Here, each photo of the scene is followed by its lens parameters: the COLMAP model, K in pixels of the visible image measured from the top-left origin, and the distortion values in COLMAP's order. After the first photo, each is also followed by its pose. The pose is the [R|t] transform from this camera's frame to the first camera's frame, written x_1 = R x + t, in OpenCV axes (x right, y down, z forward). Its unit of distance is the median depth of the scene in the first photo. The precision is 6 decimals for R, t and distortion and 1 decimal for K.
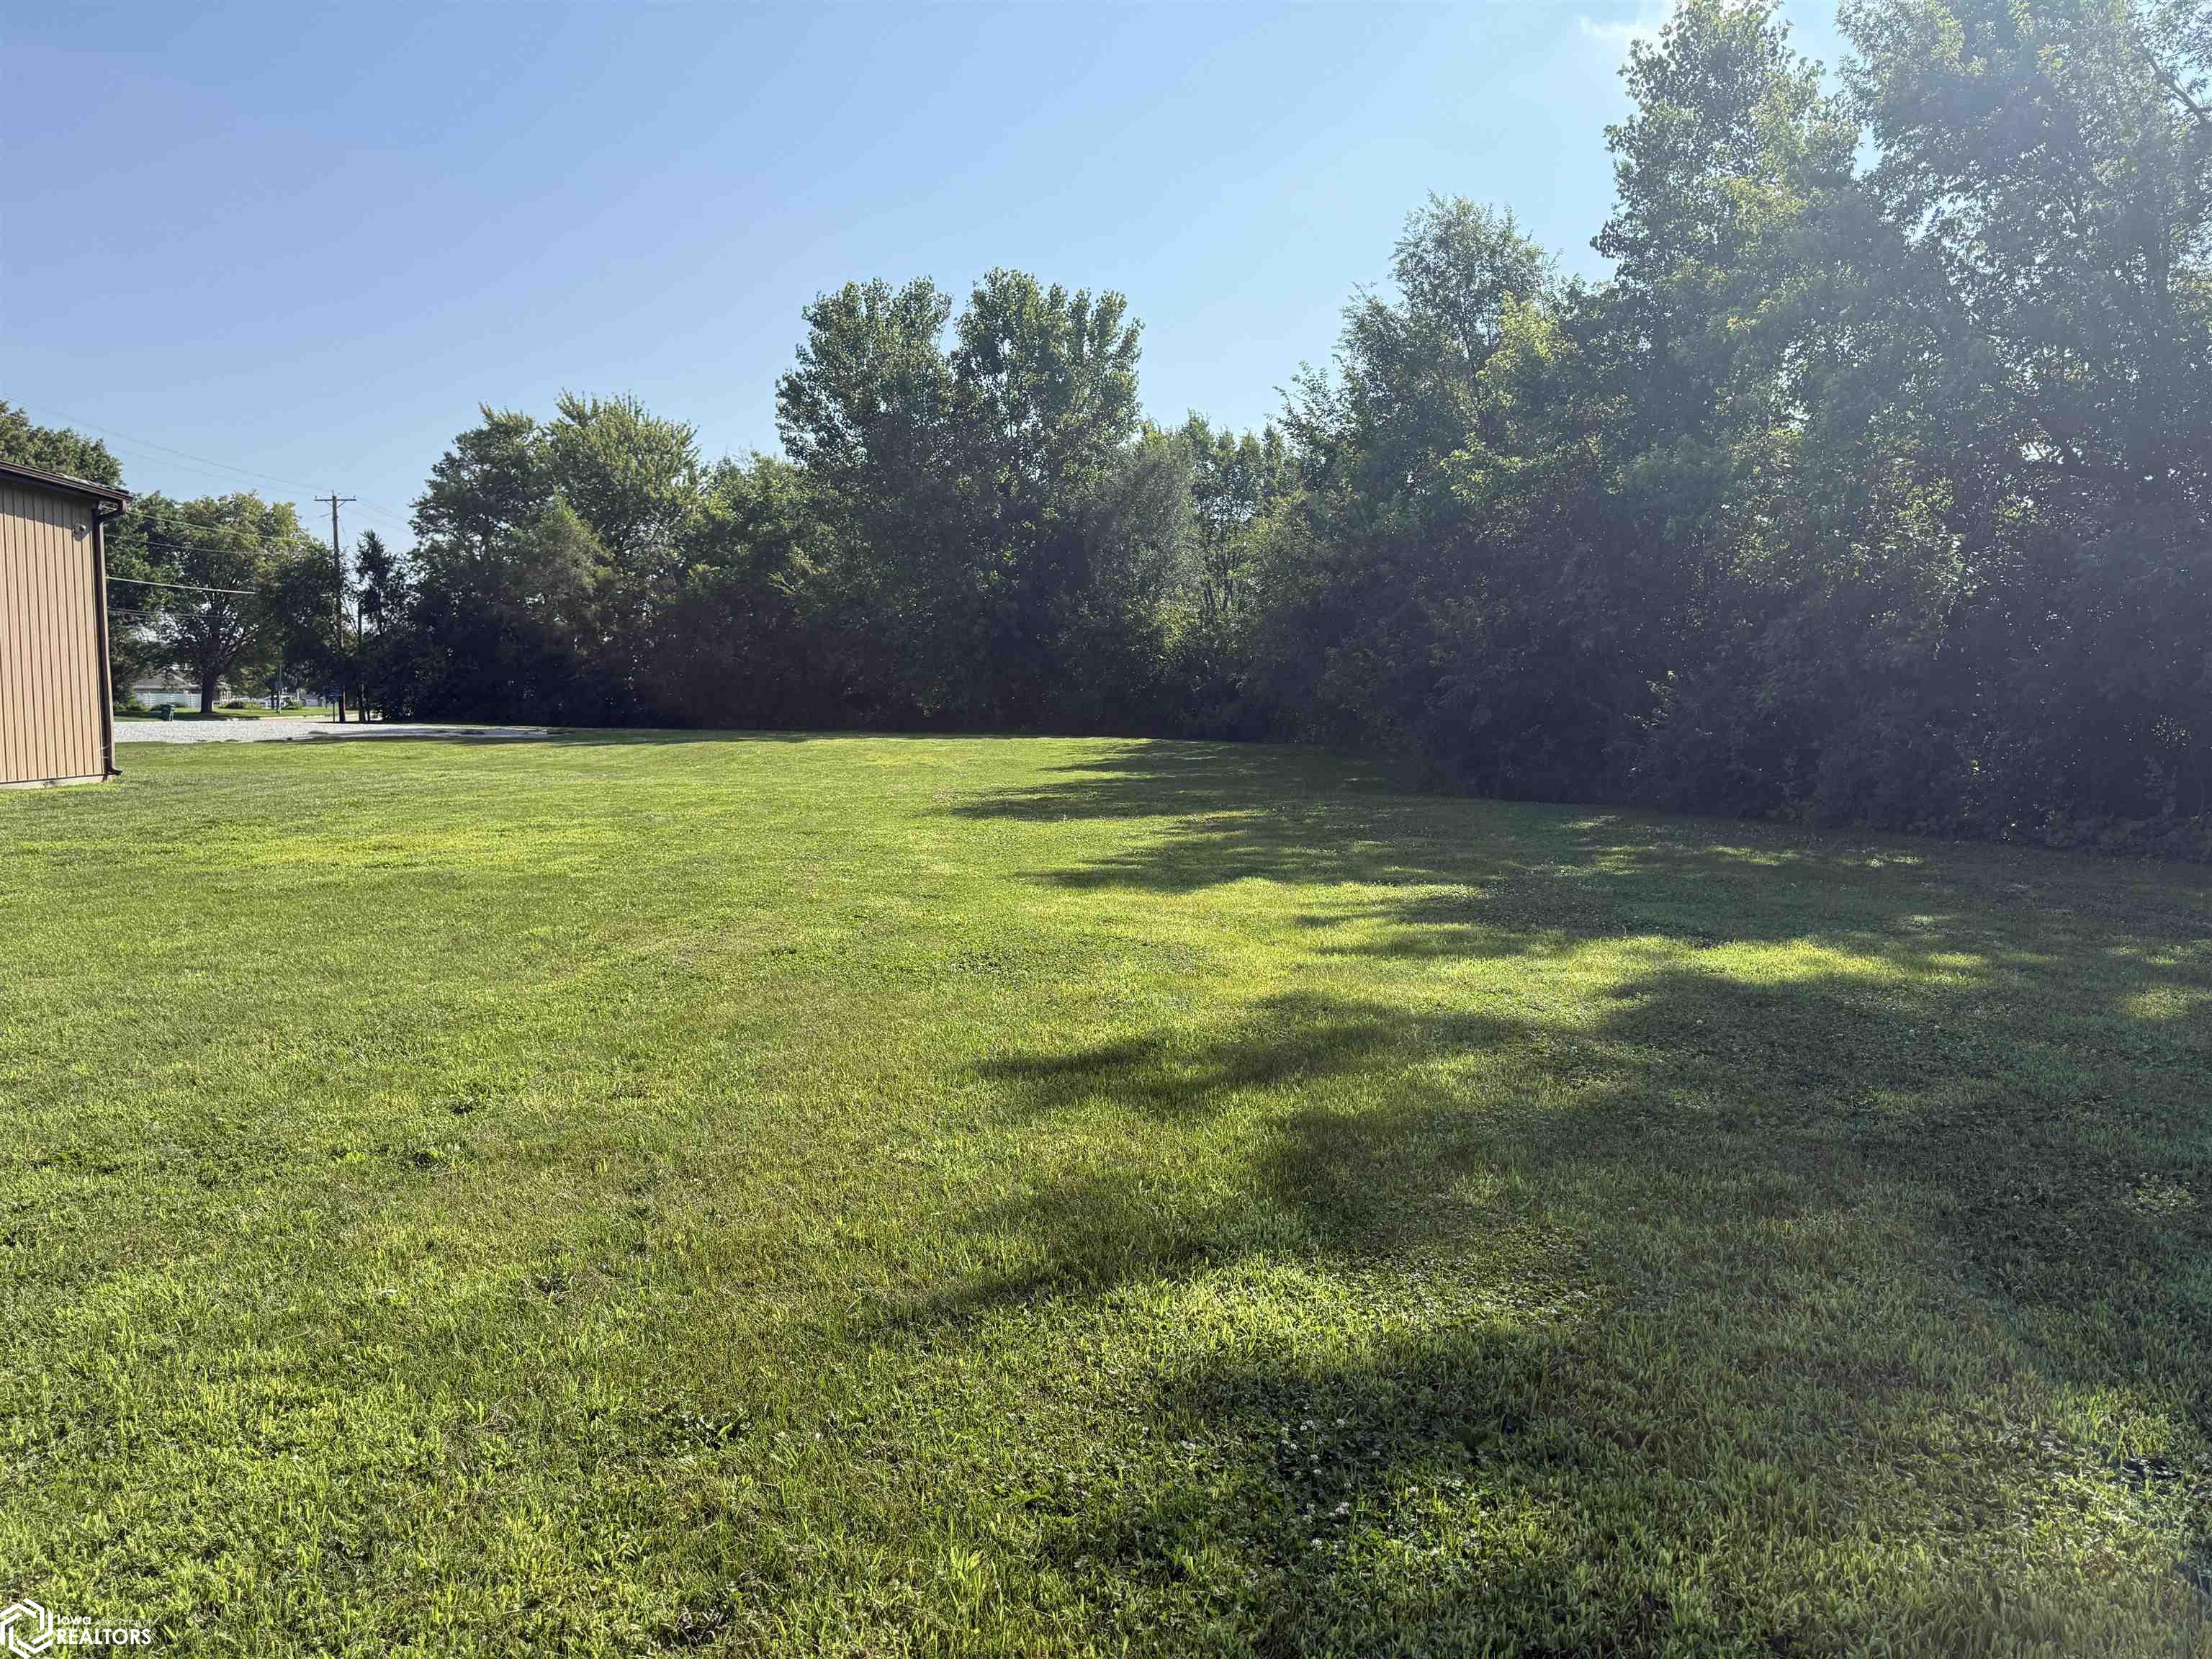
lens RADIAL K [[1546.9, 0, 1121.7], [0, 1546.9, 824.1], [0, 0, 1]] dist [0.021397, -0.030811]
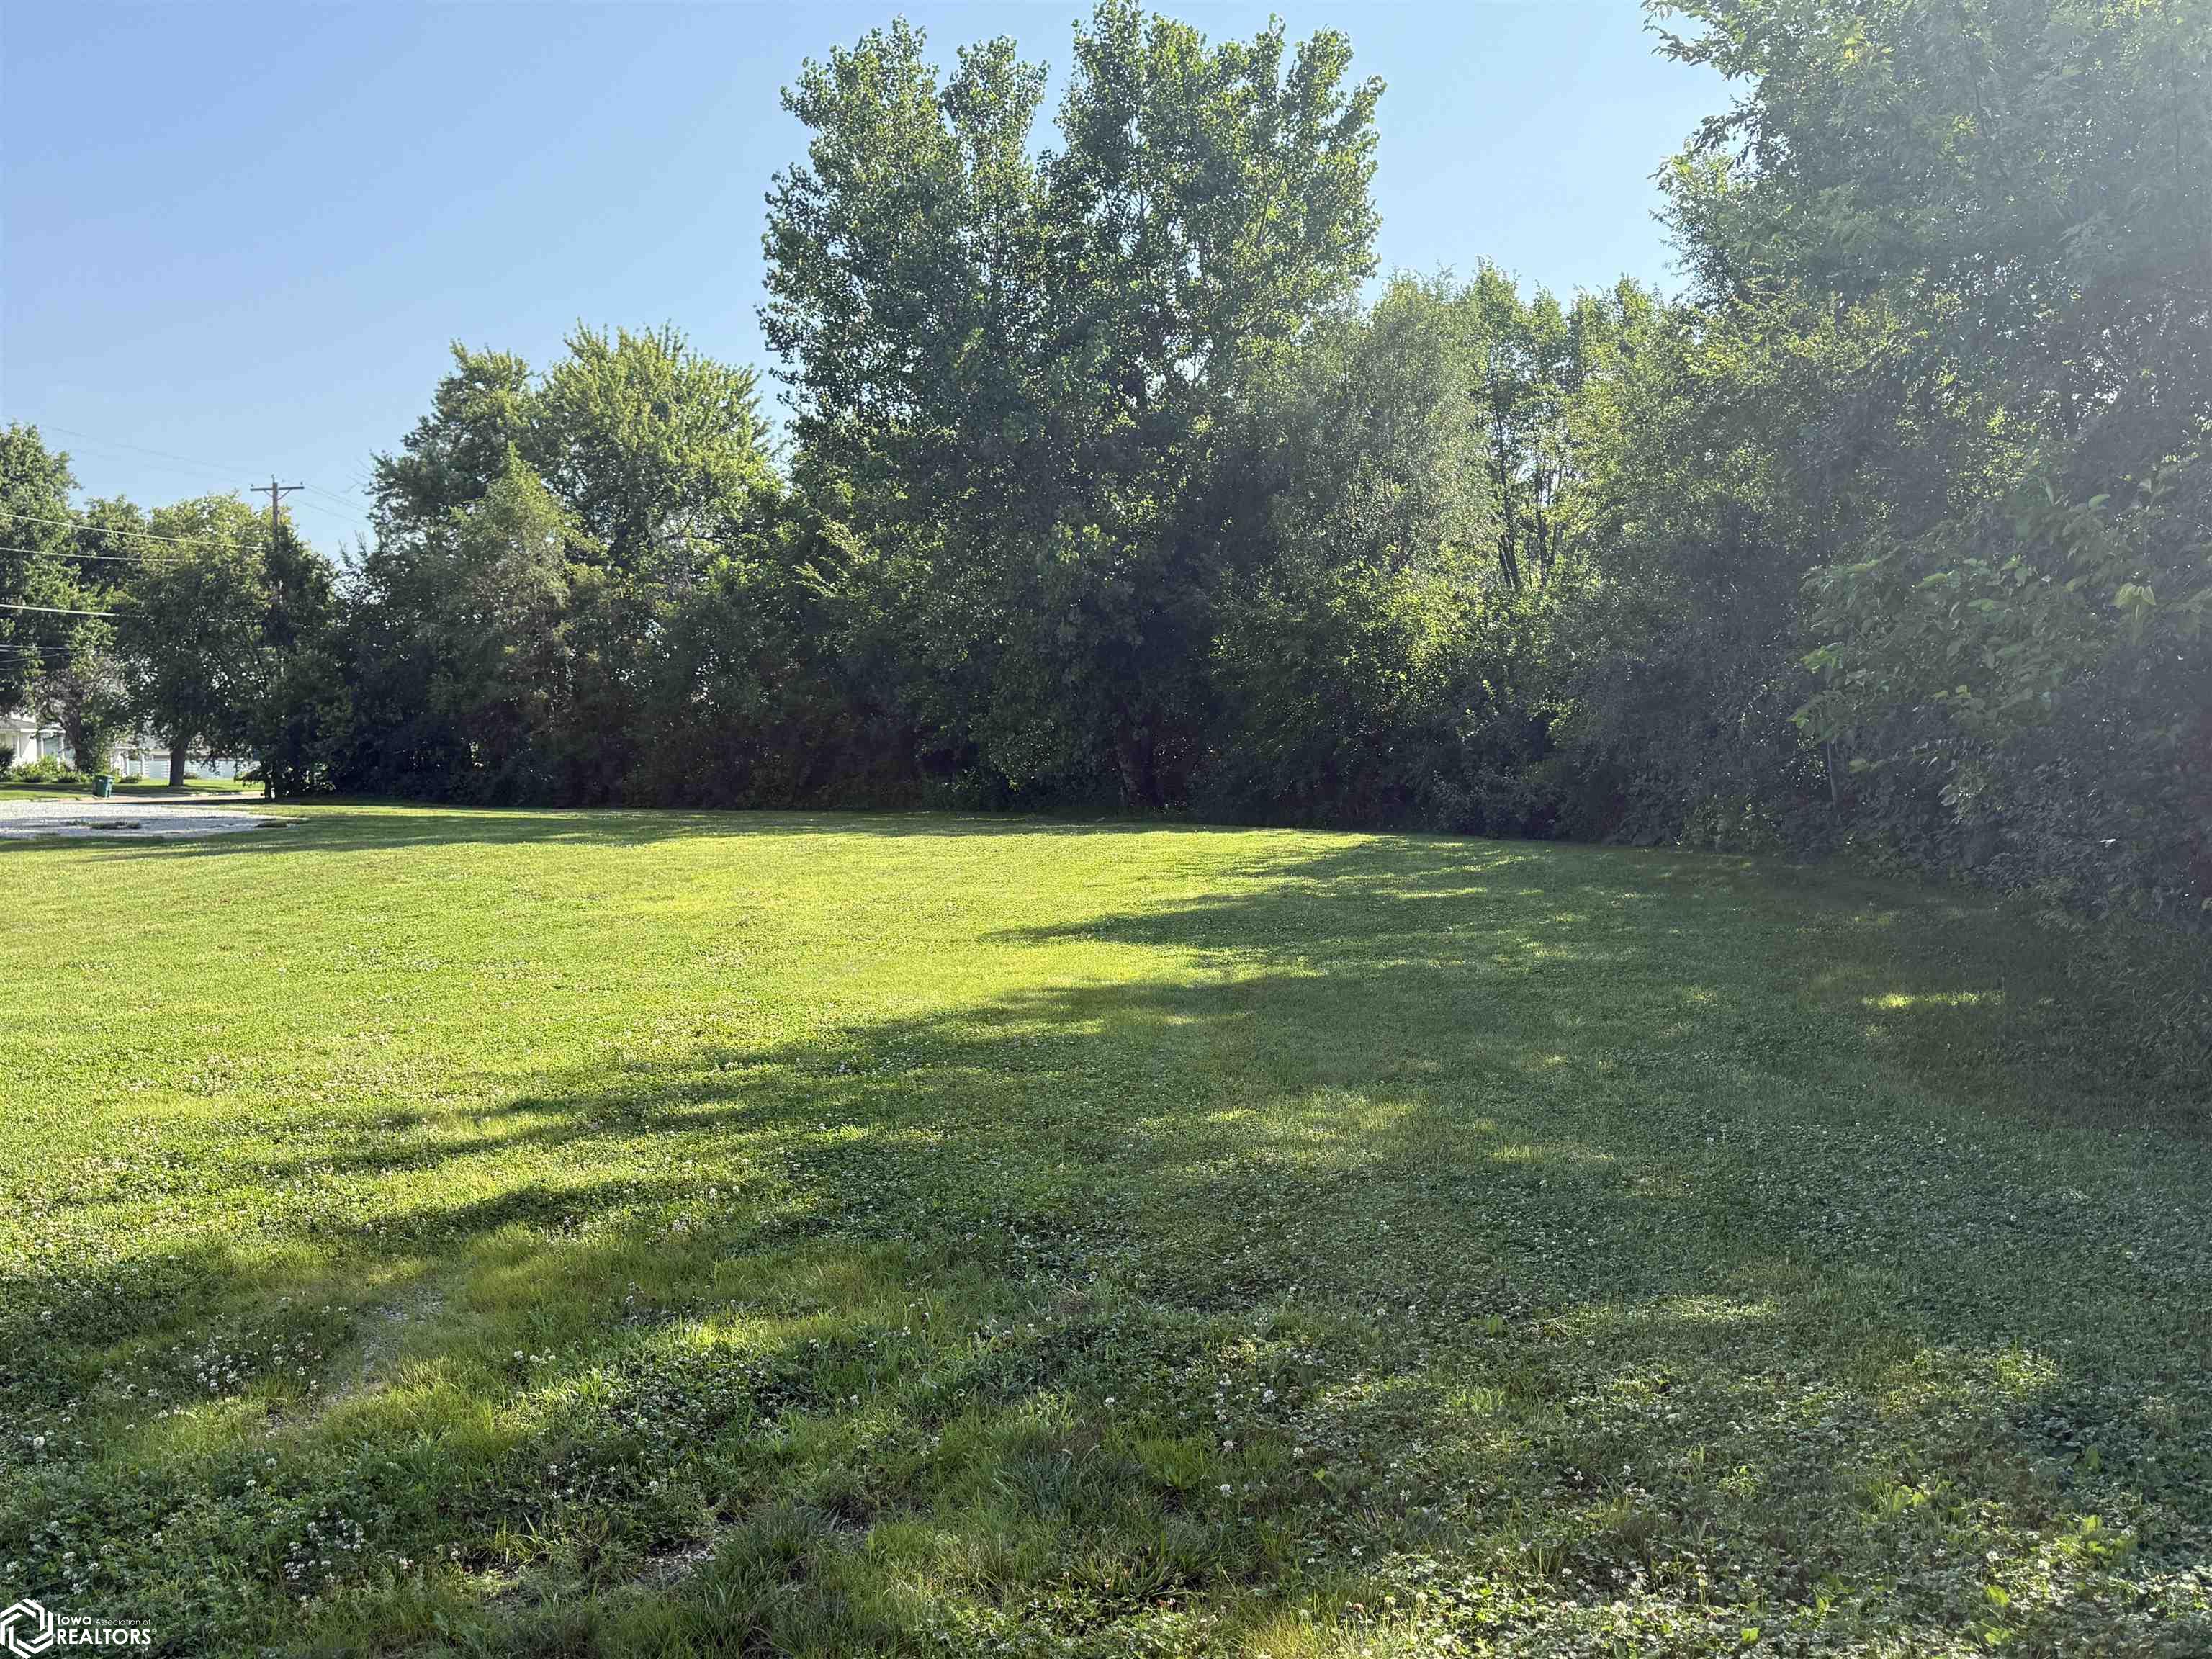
lens RADIAL K [[1959.3, 0, 1044.1], [0, 1959.3, 843.2], [0, 0, 1]] dist [0.048555, -0.031085]
pose [[0.980497, -0.000947, -0.196533, 0.032769], [-0.006125, 0.999355, -0.035372, -0.024054], [0.196440, 0.035886, 0.979859, 0.287989]]
